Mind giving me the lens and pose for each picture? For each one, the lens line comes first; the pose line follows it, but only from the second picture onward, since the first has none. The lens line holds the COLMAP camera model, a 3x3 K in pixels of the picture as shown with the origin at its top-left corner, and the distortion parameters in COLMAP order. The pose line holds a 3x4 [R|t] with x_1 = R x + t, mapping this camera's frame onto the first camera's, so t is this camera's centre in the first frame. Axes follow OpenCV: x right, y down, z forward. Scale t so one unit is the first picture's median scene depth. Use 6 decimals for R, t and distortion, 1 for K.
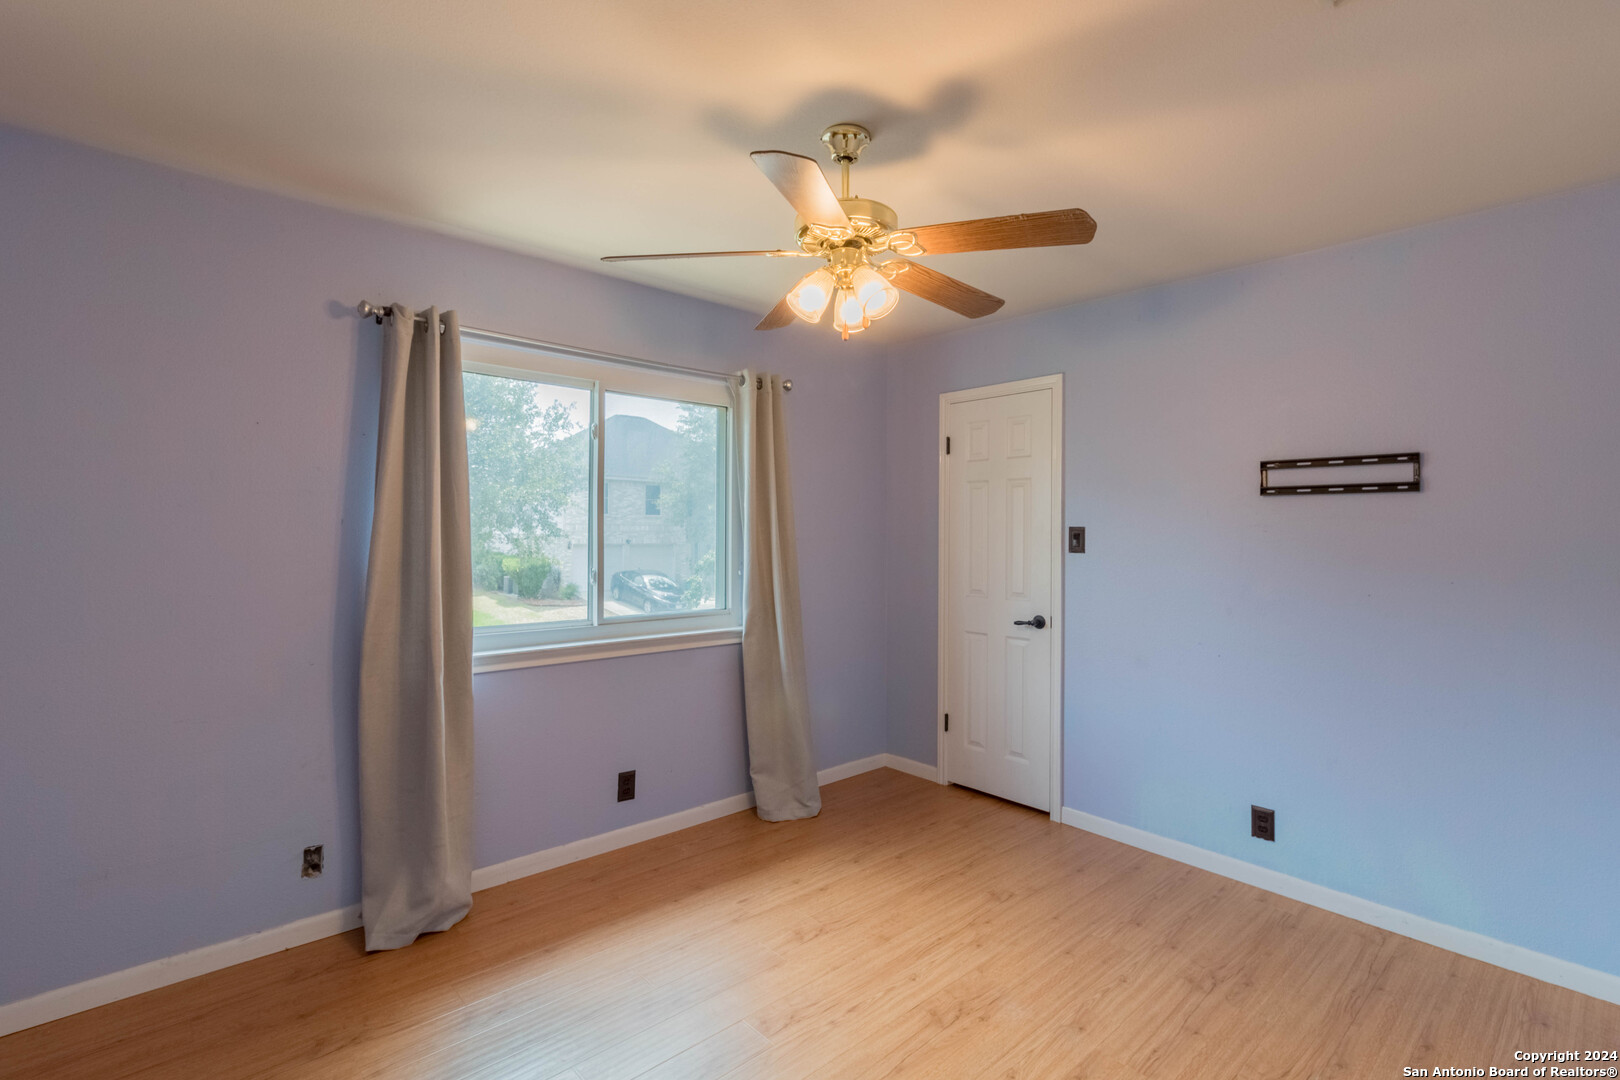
lens RADIAL K [[753.7, 0, 811.8], [0, 753.7, 528.5], [0, 0, 1]] dist [0.003409, 0.000752]
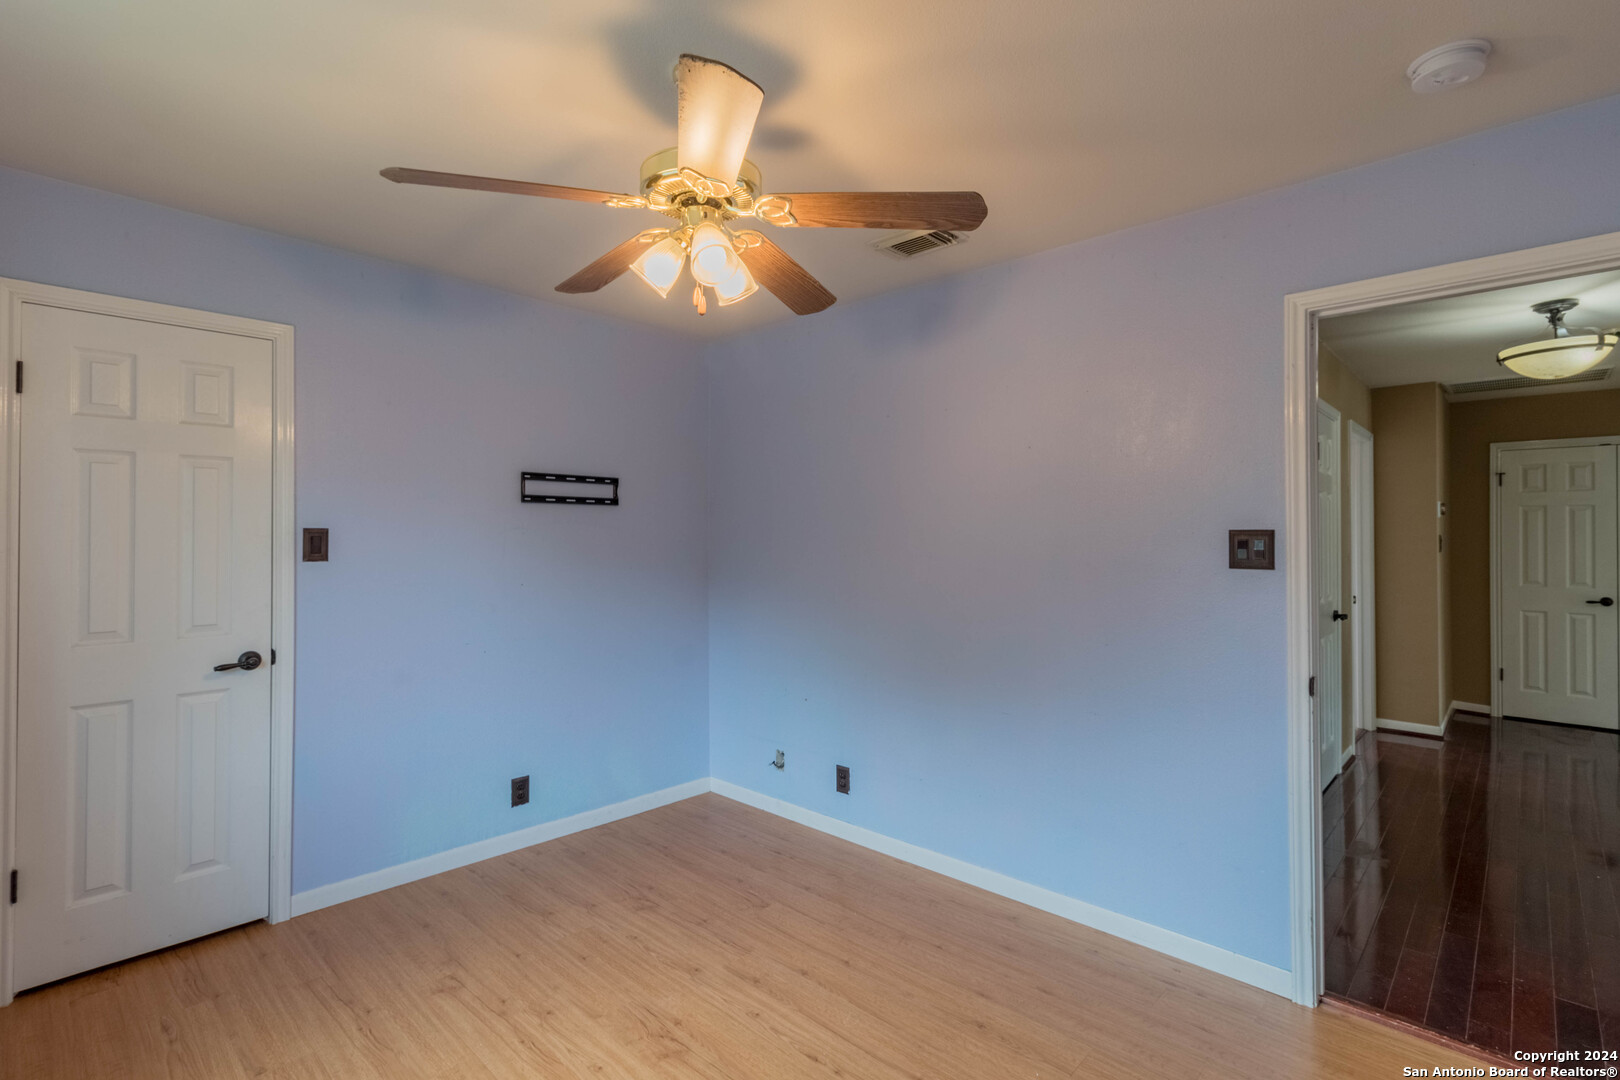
lens RADIAL K [[753.7, 0, 815.6], [0, 753.7, 529.3], [0, 0, 1]] dist [0.003409, 0.000752]
pose [[-0.075361, 0.002101, 0.997154, -0.592721], [-0.006224, 0.999977, -0.002578, -0.002630], [-0.997137, -0.006400, -0.075346, 0.676203]]
